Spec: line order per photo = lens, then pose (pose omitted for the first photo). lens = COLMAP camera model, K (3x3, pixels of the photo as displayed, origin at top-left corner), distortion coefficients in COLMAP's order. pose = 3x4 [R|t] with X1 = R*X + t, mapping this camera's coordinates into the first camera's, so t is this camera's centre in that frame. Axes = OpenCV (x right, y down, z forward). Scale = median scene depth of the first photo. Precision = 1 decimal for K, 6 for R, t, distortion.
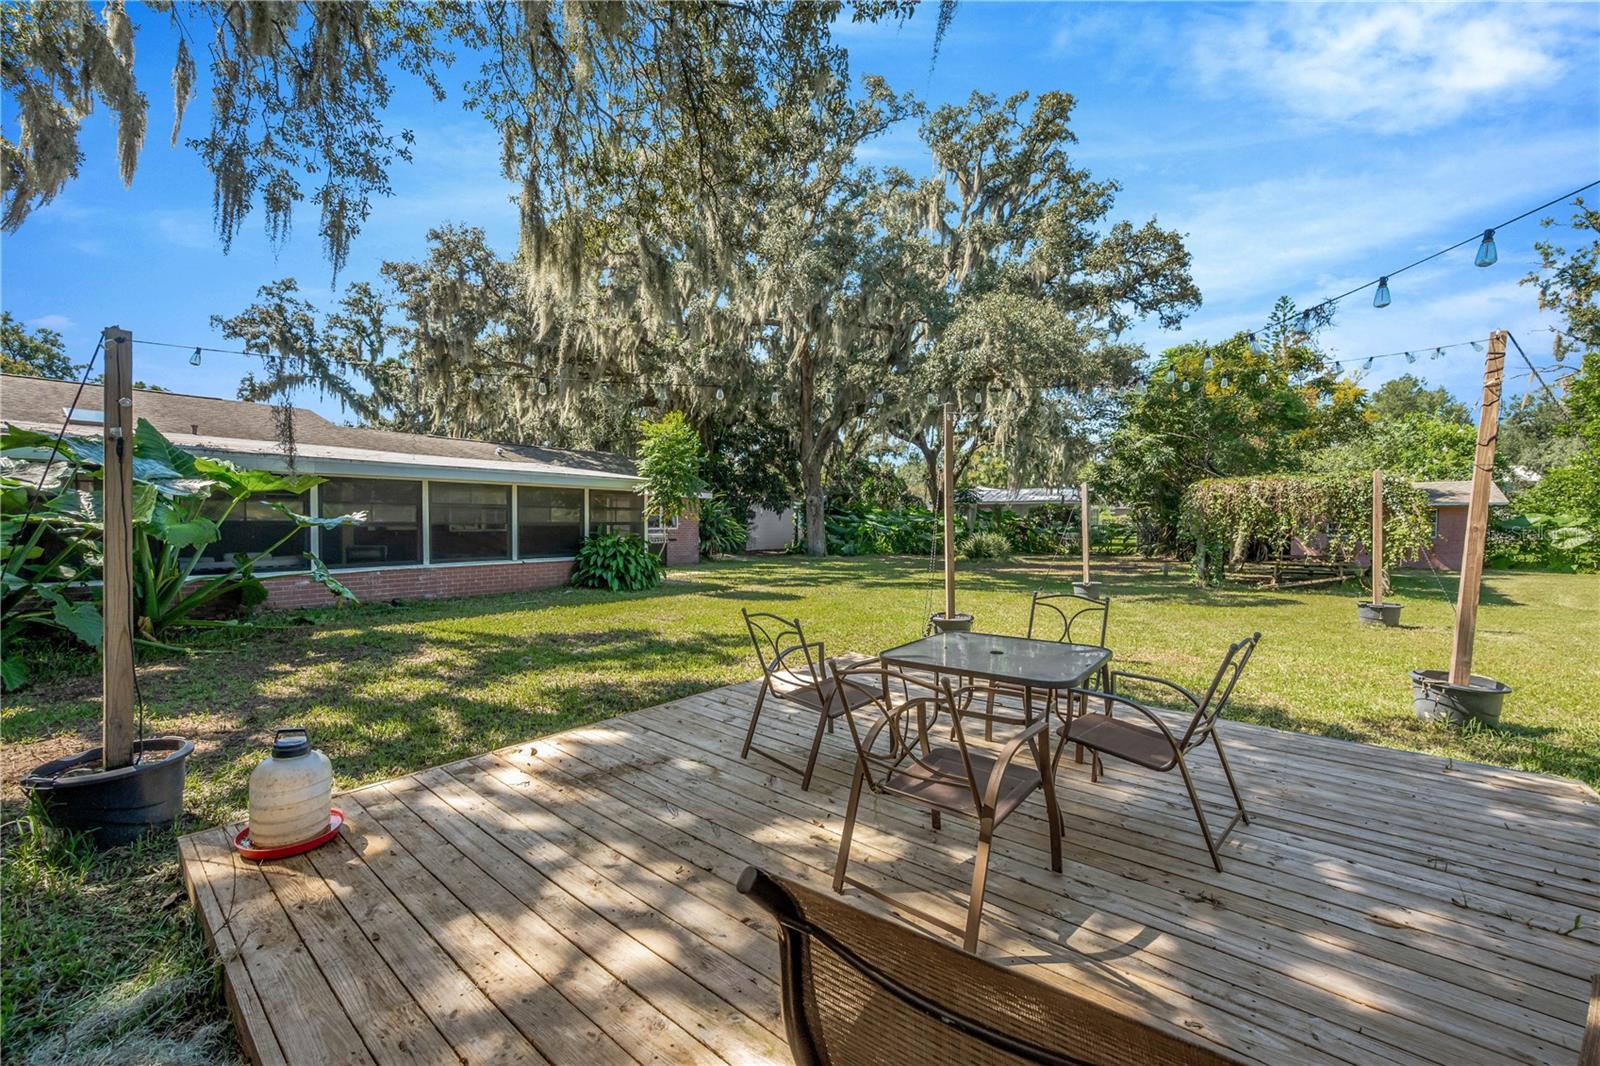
lens RADIAL K [[623.4, 0, 803.9], [0, 623.4, 533.8], [0, 0, 1]] dist [-0.001443, -0.000076]
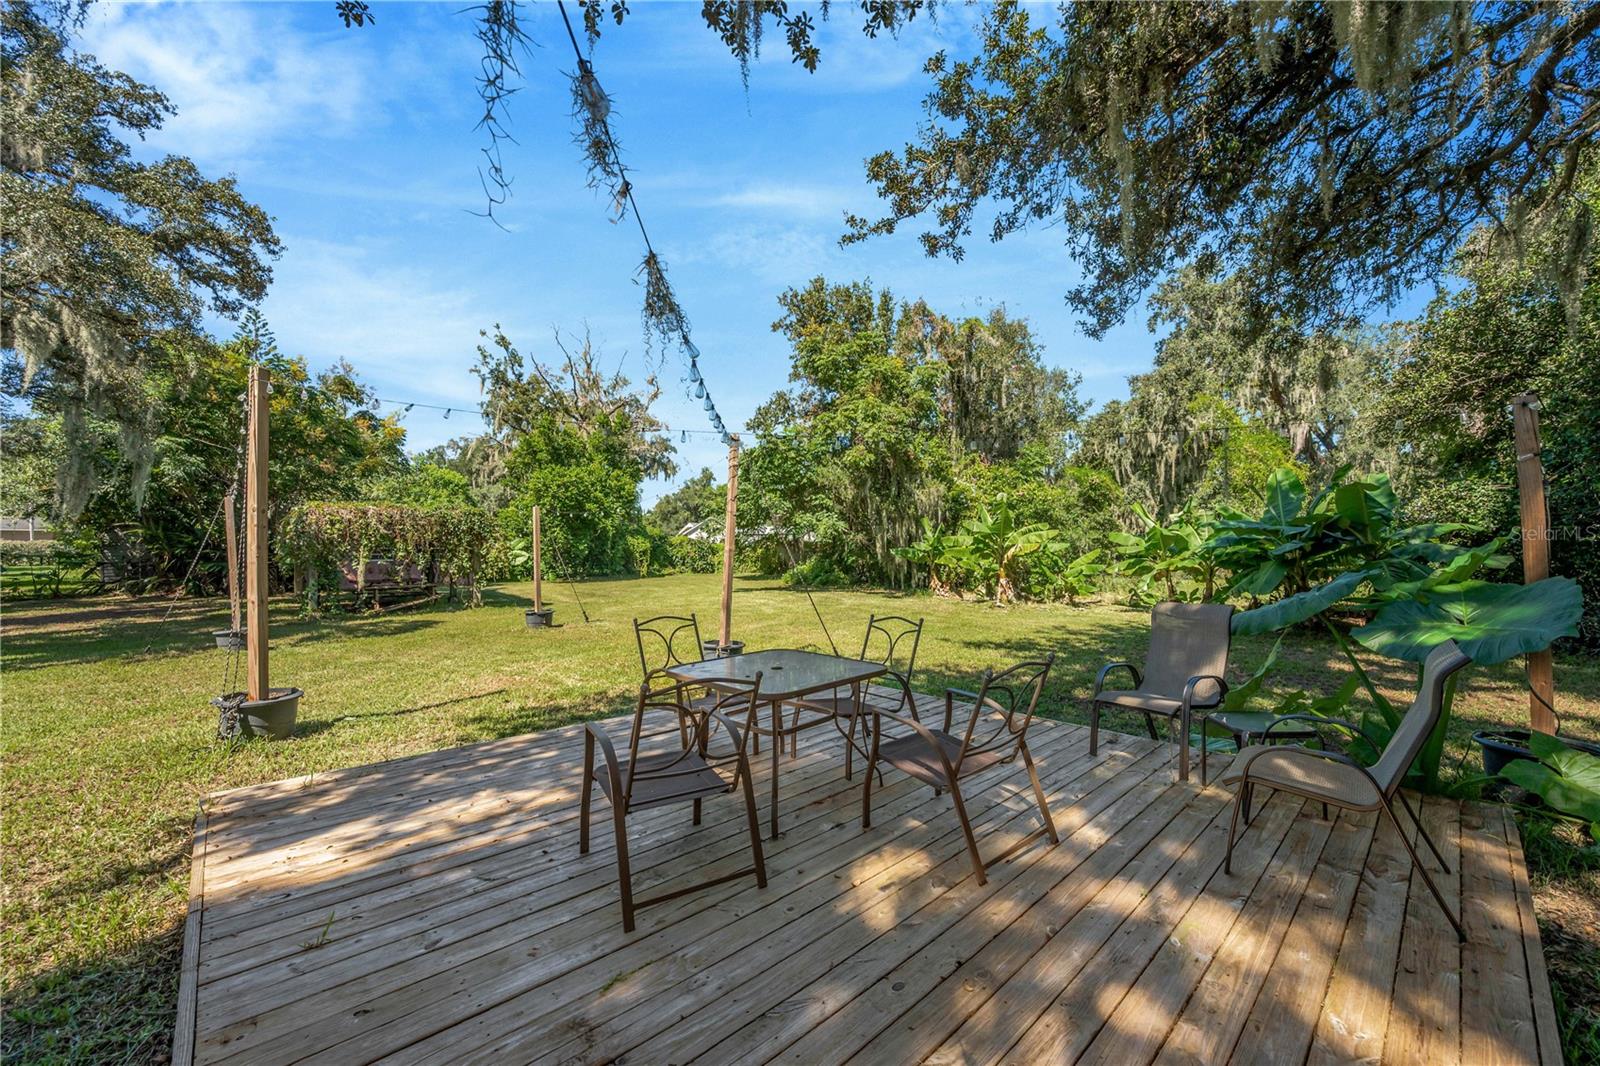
lens RADIAL K [[625.5, 0, 803.5], [0, 625.5, 535.2], [0, 0, 1]] dist [0.000102, 0.000111]
pose [[0.131630, 0.013462, 0.991208, -0.175080], [0.026363, 0.999507, -0.017076, -0.004062], [-0.990948, 0.028379, 0.131210, 0.187191]]
